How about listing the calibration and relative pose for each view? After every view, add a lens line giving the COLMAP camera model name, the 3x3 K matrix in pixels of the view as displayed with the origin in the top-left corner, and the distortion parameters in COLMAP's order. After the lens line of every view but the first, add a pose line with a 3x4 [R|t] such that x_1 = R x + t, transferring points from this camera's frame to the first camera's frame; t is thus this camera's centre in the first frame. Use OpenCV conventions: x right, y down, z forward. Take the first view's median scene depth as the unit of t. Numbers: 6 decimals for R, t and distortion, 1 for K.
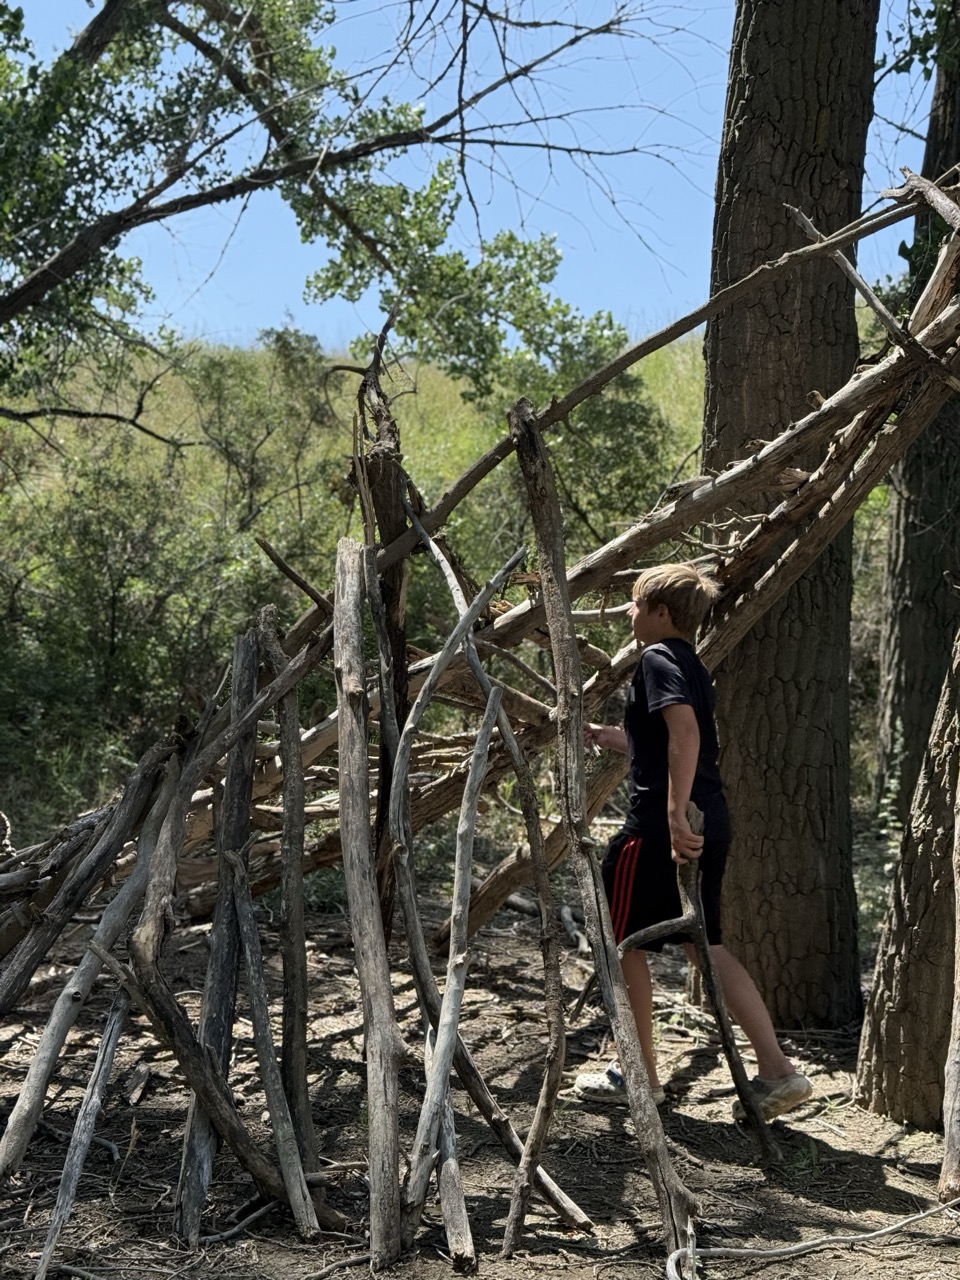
lens RADIAL K [[1793.8, 0, 479.7], [0, 1793.8, 641.3], [0, 0, 1]] dist [0.091189, 0.000000]
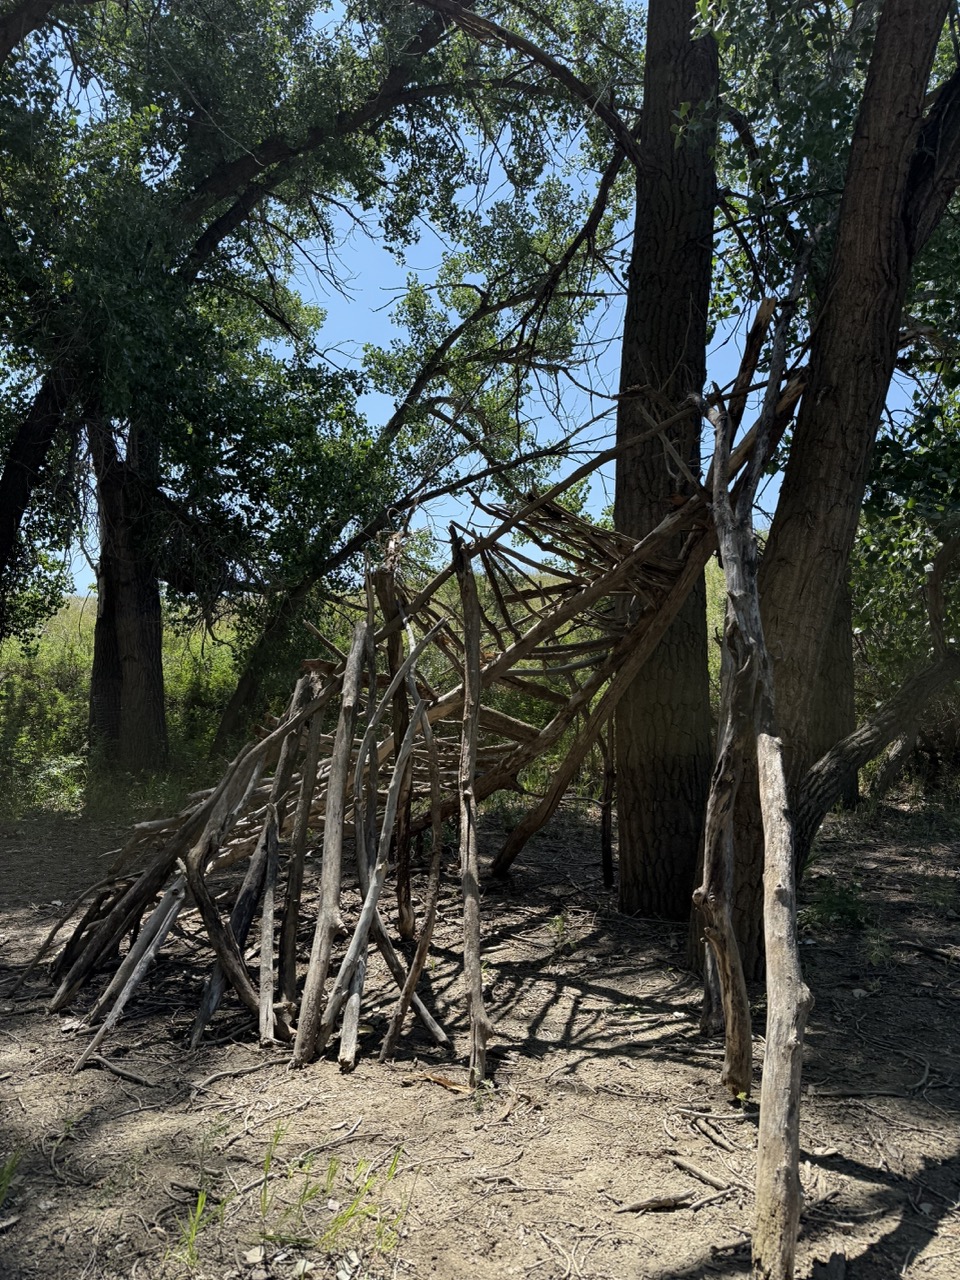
lens RADIAL K [[893.4, 0, 480.2], [0, 893.4, 638.4], [0, 0, 1]] dist [-0.001571, -0.001256]
pose [[0.979821, -0.053980, -0.192448, 0.172605], [0.034674, 0.994148, -0.102315, 0.041177], [0.196845, 0.093578, 0.975959, 0.159770]]
